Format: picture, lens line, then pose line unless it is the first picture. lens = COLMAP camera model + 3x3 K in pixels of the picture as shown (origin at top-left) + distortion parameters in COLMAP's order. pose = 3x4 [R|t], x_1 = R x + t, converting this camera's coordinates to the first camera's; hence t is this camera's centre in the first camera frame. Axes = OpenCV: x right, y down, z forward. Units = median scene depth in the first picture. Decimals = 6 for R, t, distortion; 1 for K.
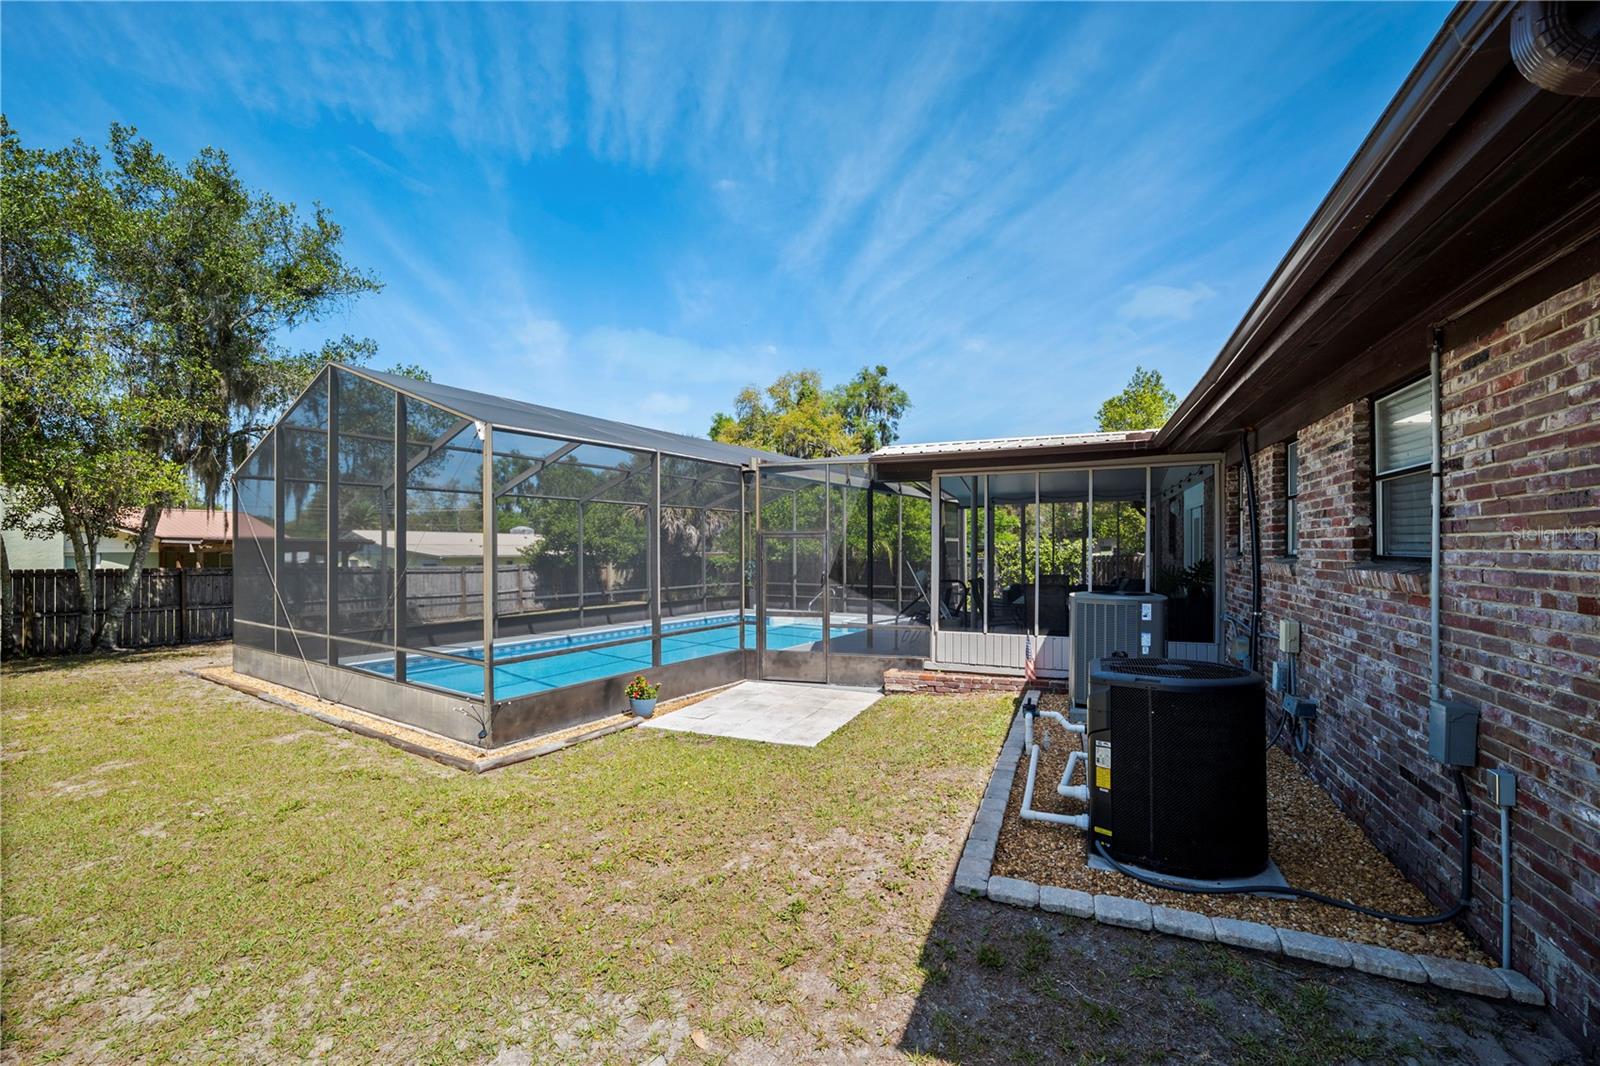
lens RADIAL K [[656.3, 0, 798.0], [0, 656.3, 548.7], [0, 0, 1]] dist [-0.010288, -0.000627]
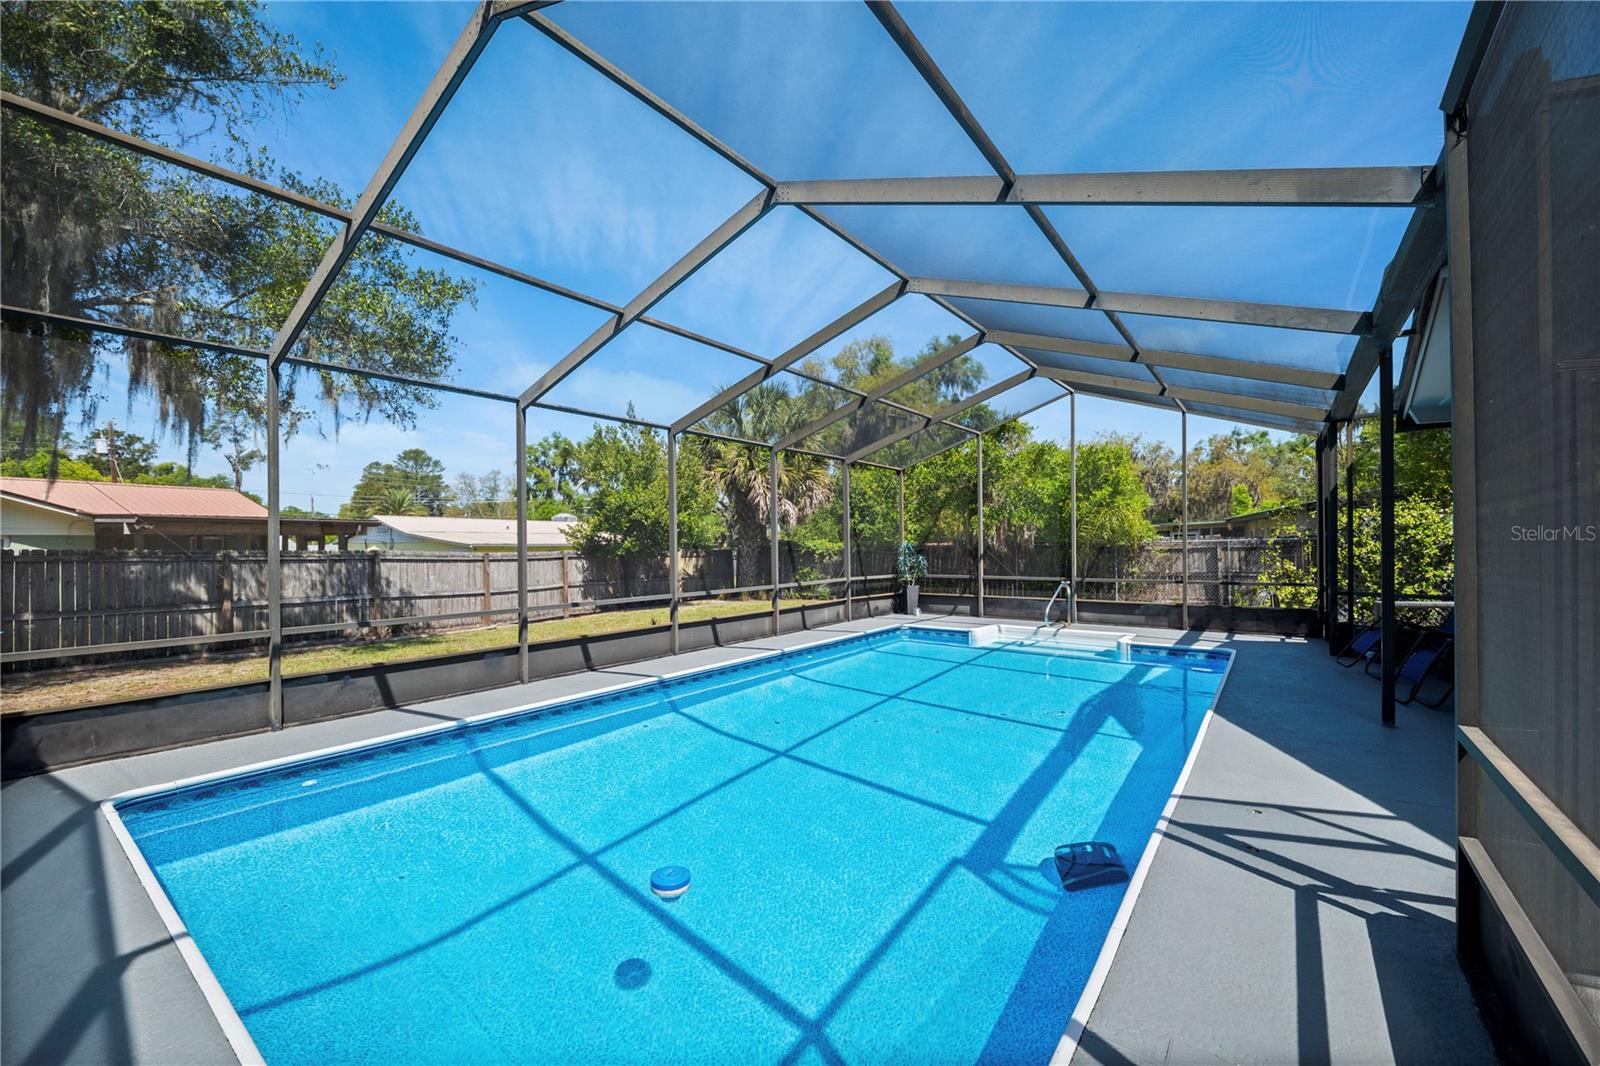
lens RADIAL K [[656.3, 0, 802.8], [0, 656.3, 541.1], [0, 0, 1]] dist [-0.010288, -0.000627]
pose [[0.998865, -0.002894, -0.047533, -0.055708], [0.002877, 0.999996, -0.000424, 0.006506], [0.047534, 0.000287, 0.998870, 0.126864]]
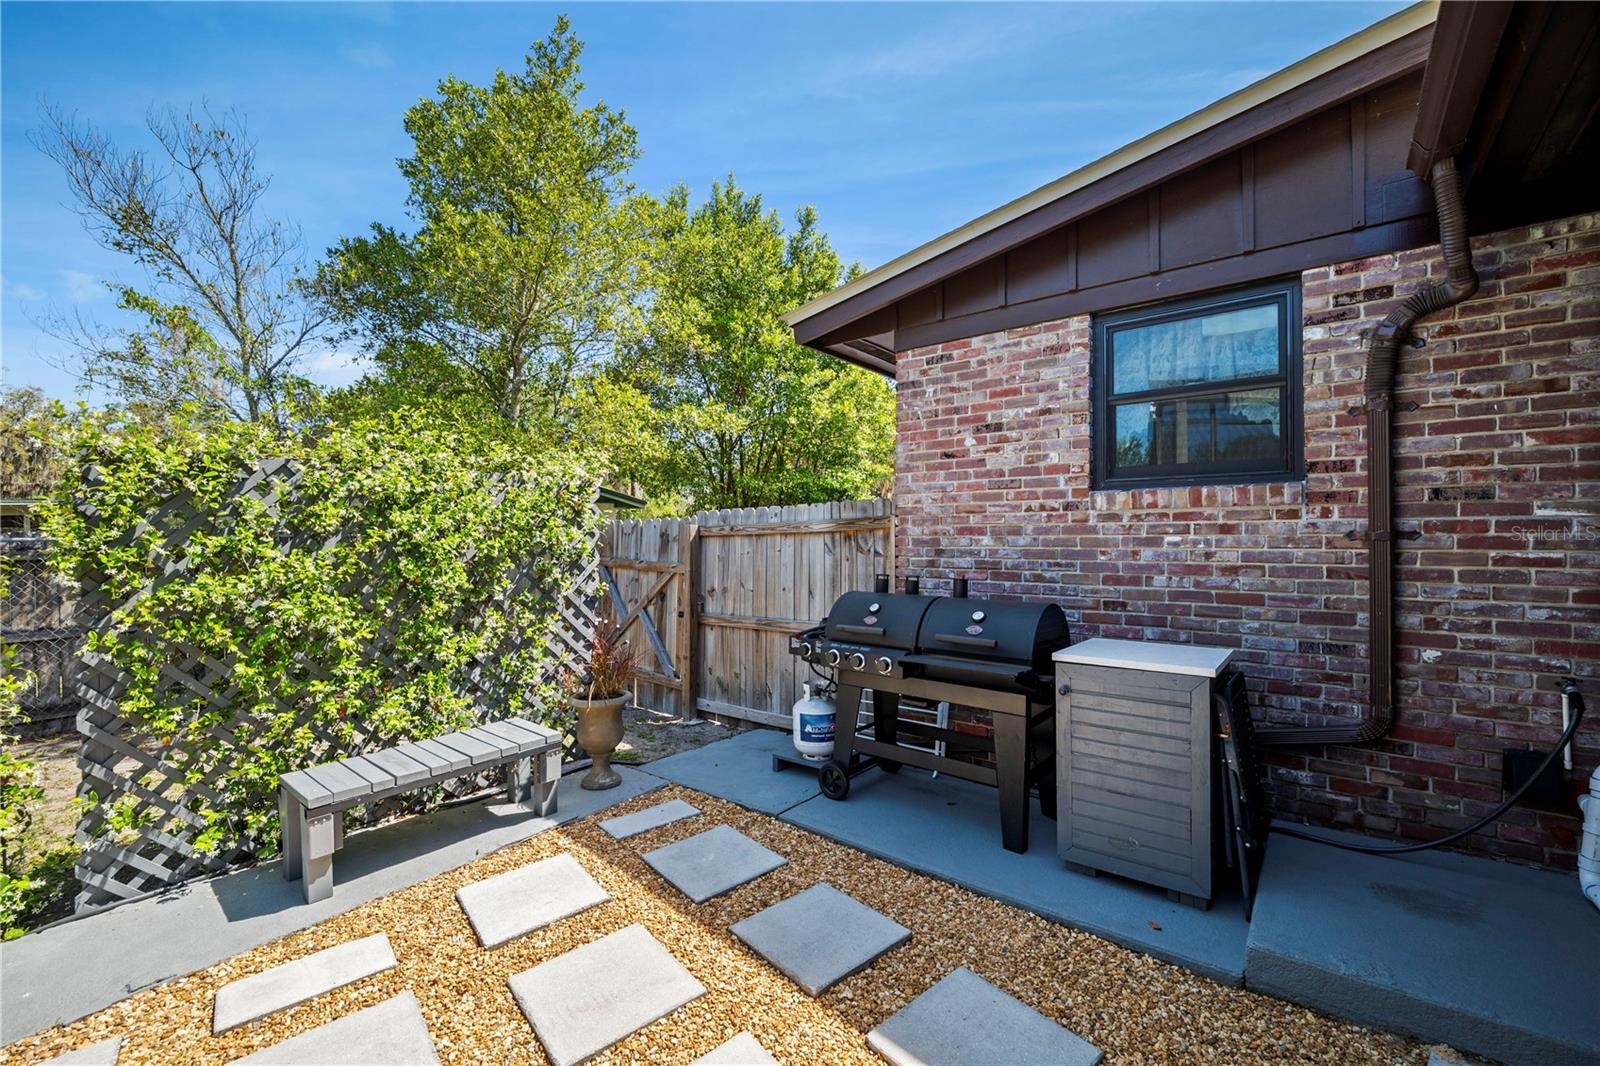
lens RADIAL K [[656.3, 0, 790.4], [0, 656.3, 529.7], [0, 0, 1]] dist [-0.010288, -0.000627]
pose [[0.286484, 0.012955, 0.957997, 0.096222], [-0.000808, 0.999911, -0.013280, 0.005903], [-0.958085, 0.003031, 0.286469, 0.310174]]
